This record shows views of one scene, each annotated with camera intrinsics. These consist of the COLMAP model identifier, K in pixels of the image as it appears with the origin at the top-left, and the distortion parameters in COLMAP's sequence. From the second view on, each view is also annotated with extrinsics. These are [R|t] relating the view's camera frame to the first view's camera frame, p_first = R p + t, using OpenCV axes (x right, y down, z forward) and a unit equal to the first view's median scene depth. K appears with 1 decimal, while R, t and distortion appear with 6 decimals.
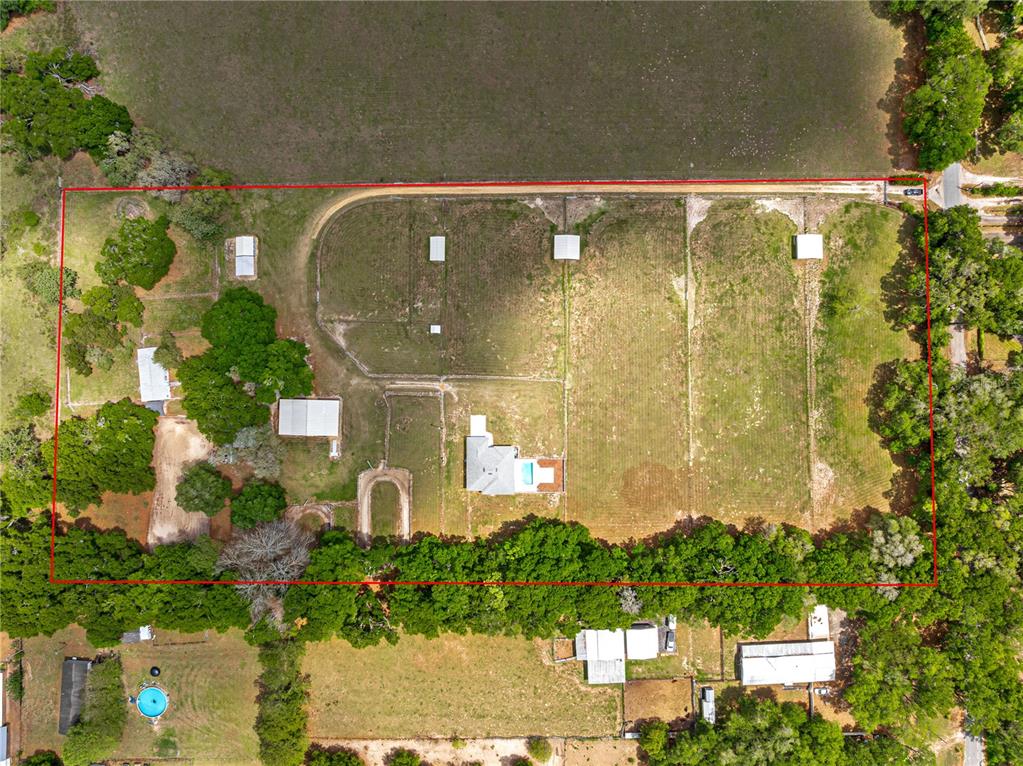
lens RADIAL K [[725.3, 0, 515.4], [0, 725.3, 366.3], [0, 0, 1]] dist [-0.035381, -0.004920]
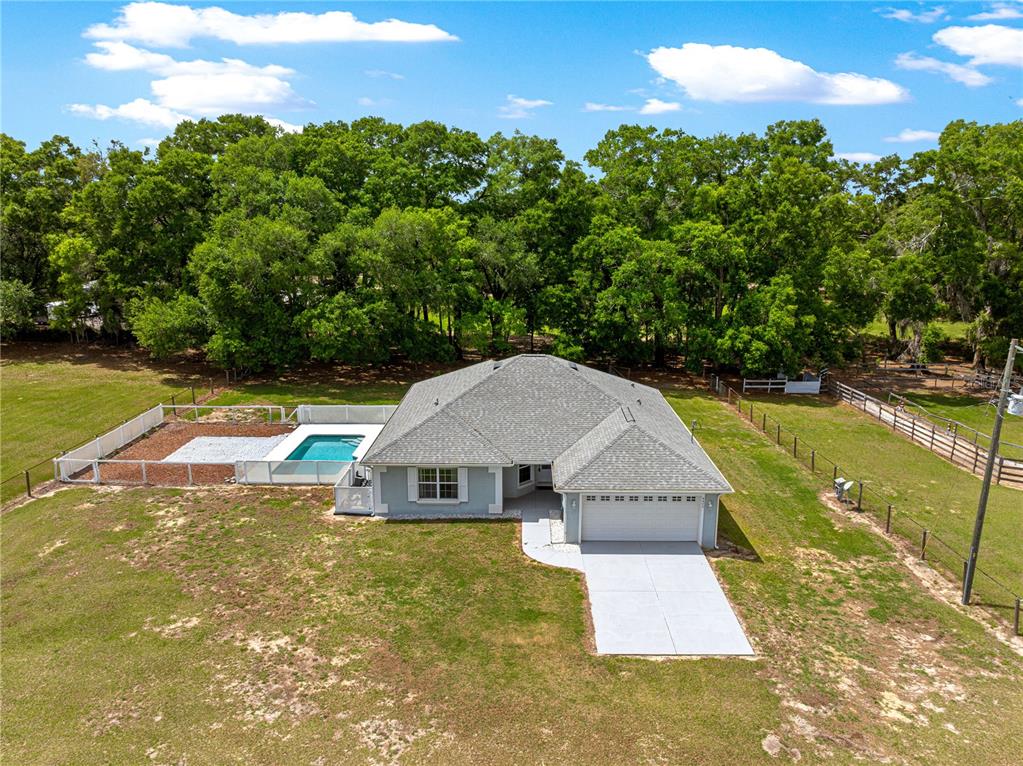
lens RADIAL K [[725.3, 0, 515.4], [0, 725.3, 366.3], [0, 0, 1]] dist [-0.035381, -0.004920]
pose [[-0.999871, -0.001436, 0.016004, -0.031415], [0.016016, -0.169117, 0.985466, -0.017192], [0.001291, 0.985595, 0.169118, 0.931819]]
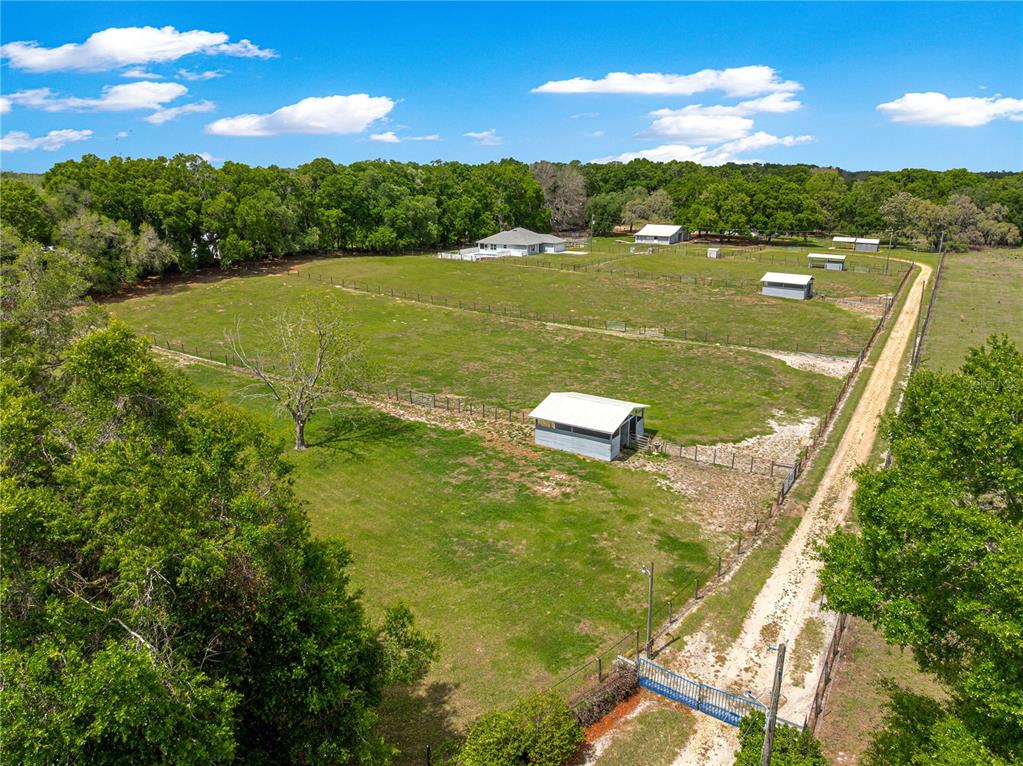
lens RADIAL K [[718.6, 0, 513.7], [0, 718.6, 387.0], [0, 0, 1]] dist [-0.037094, 0.002612]
pose [[-0.532901, 0.244145, -0.810191, 0.628716], [-0.845707, -0.121744, 0.519575, -0.274425], [0.028216, 0.962066, 0.271352, 0.912159]]
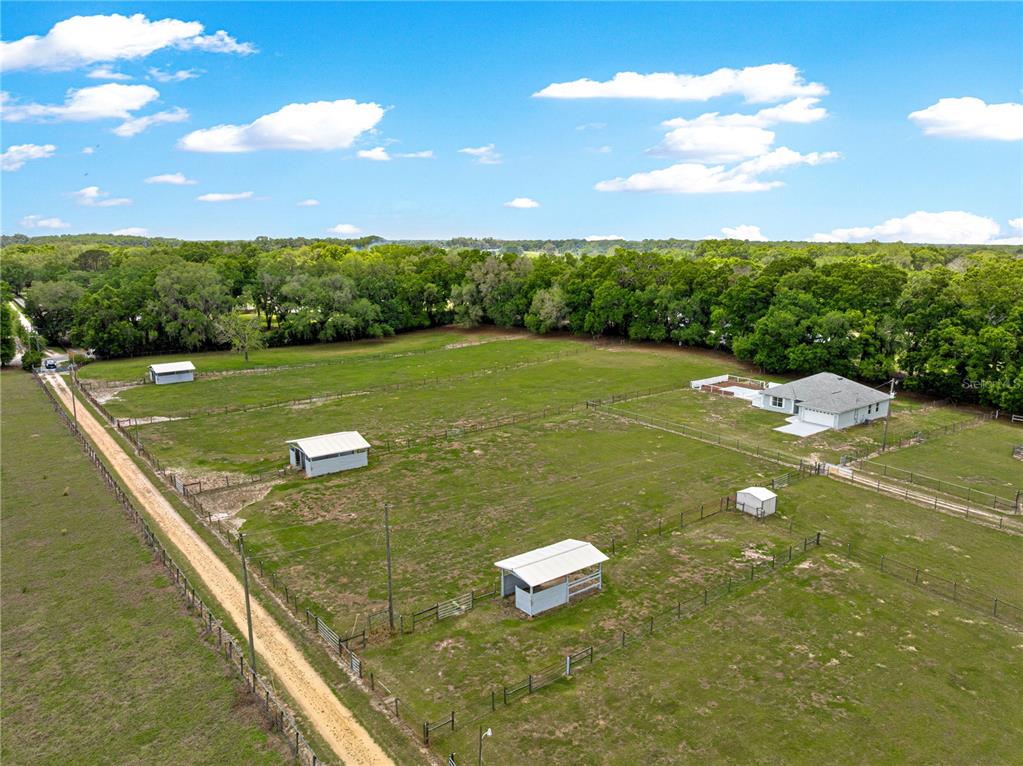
lens RADIAL K [[718.6, 0, 513.7], [0, 718.6, 387.0], [0, 0, 1]] dist [-0.037094, 0.002612]
pose [[-0.608752, -0.158525, 0.777361, -0.270629], [0.792869, -0.087070, 0.603140, -0.305680], [-0.027928, 0.983508, 0.178693, 0.887839]]
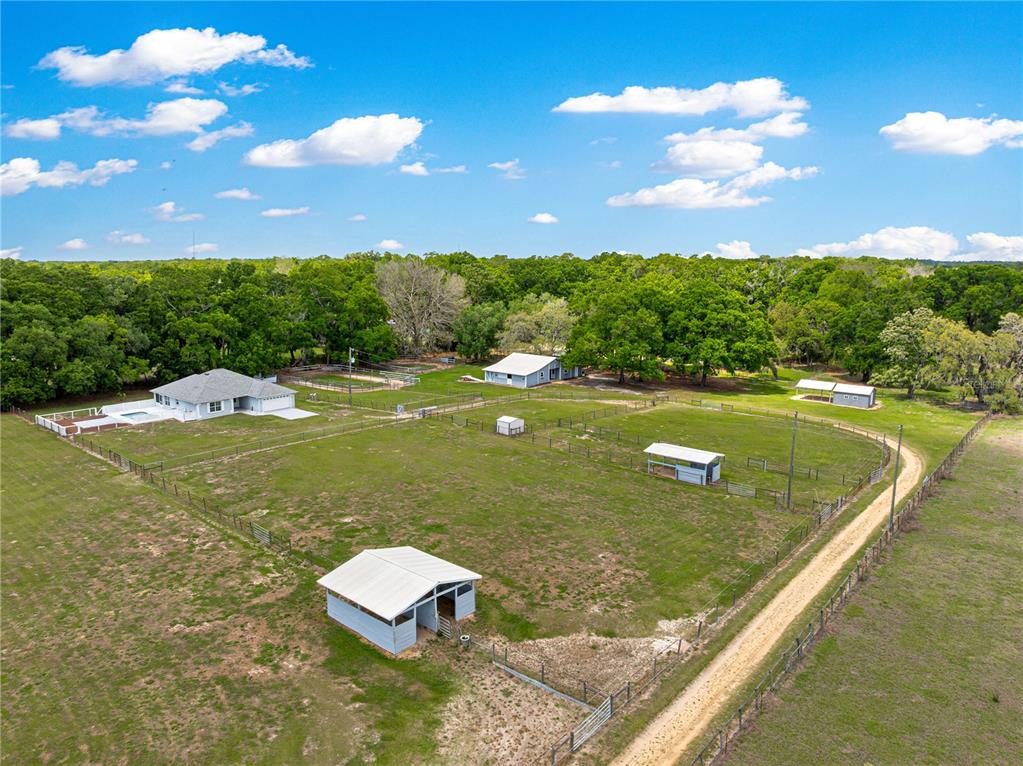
lens RADIAL K [[718.6, 0, 513.7], [0, 718.6, 387.0], [0, 0, 1]] dist [-0.037094, 0.002612]
pose [[-0.646683, 0.132558, -0.751152, 0.195772], [-0.762375, -0.081087, 0.642036, -0.313318], [0.024198, 0.987853, 0.153496, 0.900353]]
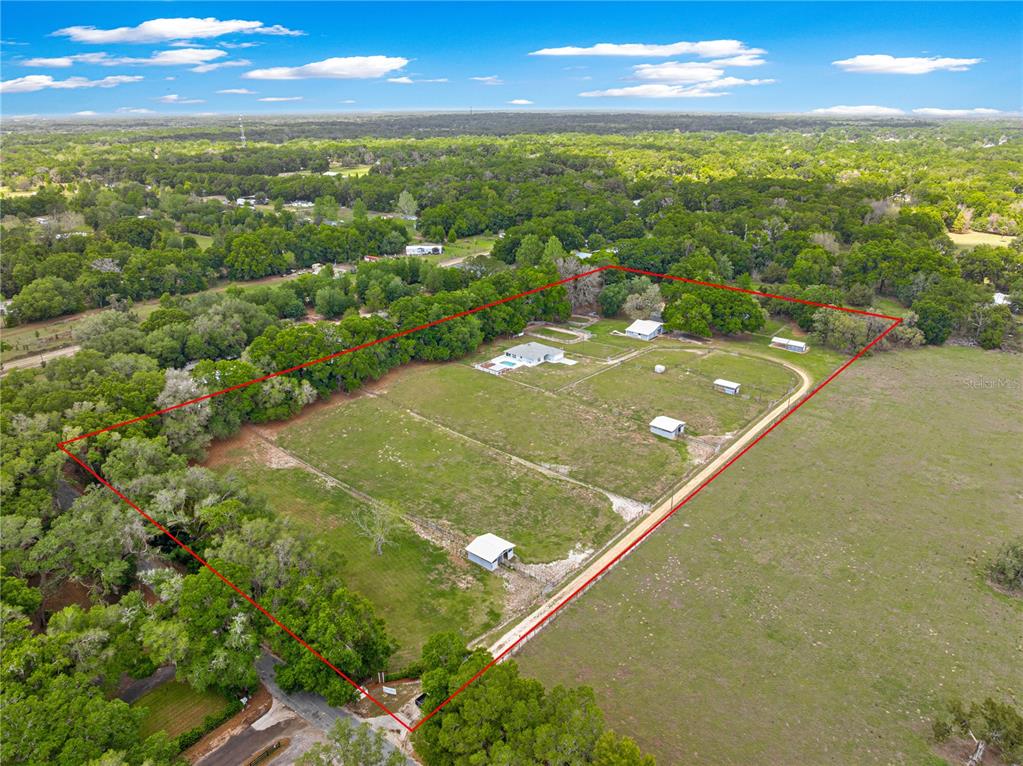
lens RADIAL K [[718.6, 0, 513.7], [0, 718.6, 387.0], [0, 0, 1]] dist [-0.037094, 0.002612]
pose [[-0.644458, 0.283649, -0.710083, 0.818651], [-0.764073, -0.203130, 0.612316, -0.554741], [0.029443, 0.937167, 0.347637, 0.624678]]
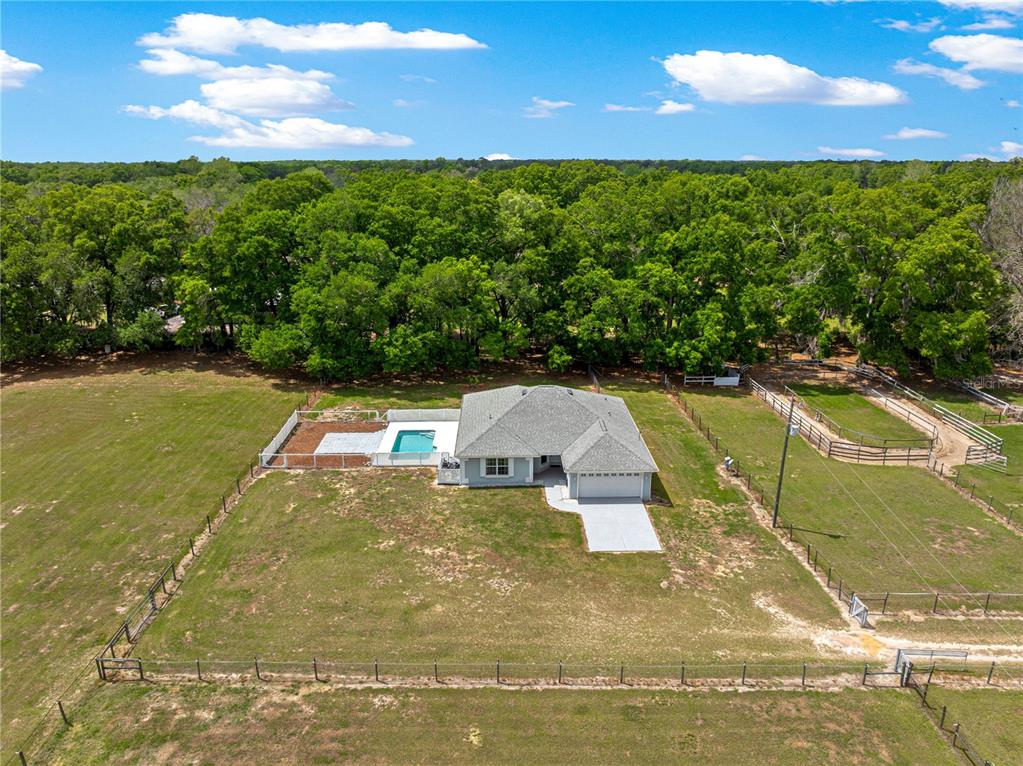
lens RADIAL K [[718.6, 0, 513.7], [0, 718.6, 387.0], [0, 0, 1]] dist [-0.037094, 0.002612]
pose [[-0.999799, 0.009473, -0.017697, -0.016637], [-0.019599, -0.270298, 0.962577, -0.109211], [0.004335, 0.962730, 0.270430, 0.886911]]
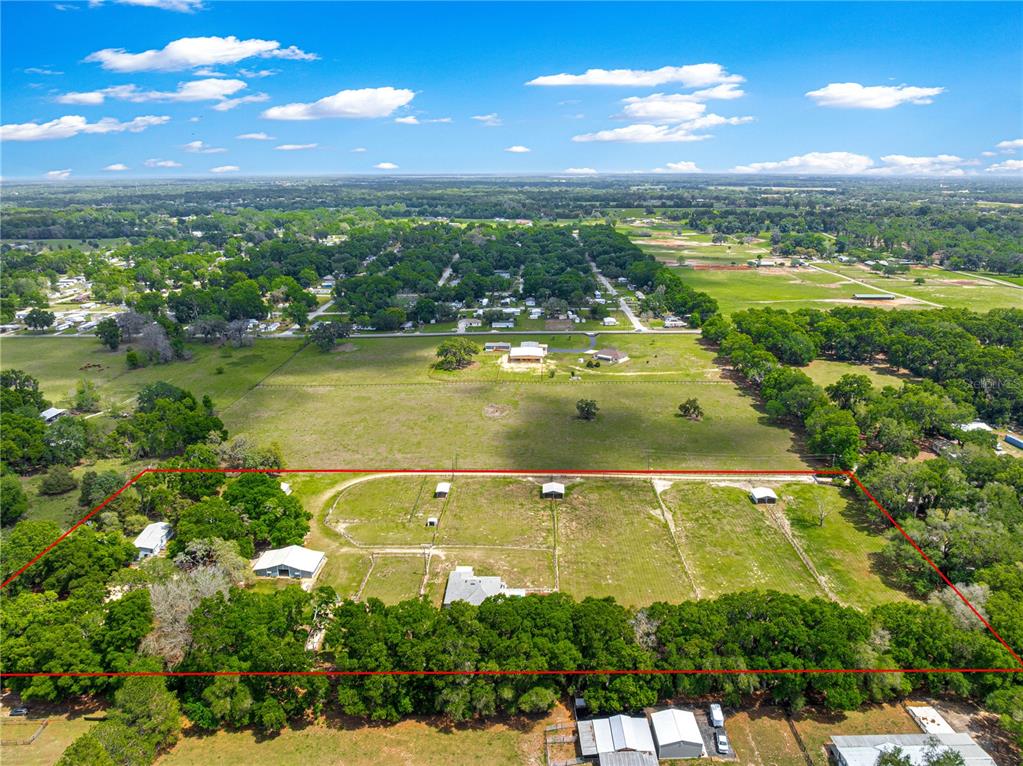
lens RADIAL K [[725.3, 0, 515.4], [0, 725.3, 366.3], [0, 0, 1]] dist [-0.035381, -0.004920]
pose [[0.999647, 0.007090, -0.025595, 0.037508], [-0.026548, 0.294135, -0.955395, 0.884758], [0.000755, 0.955738, 0.294219, 0.459330]]
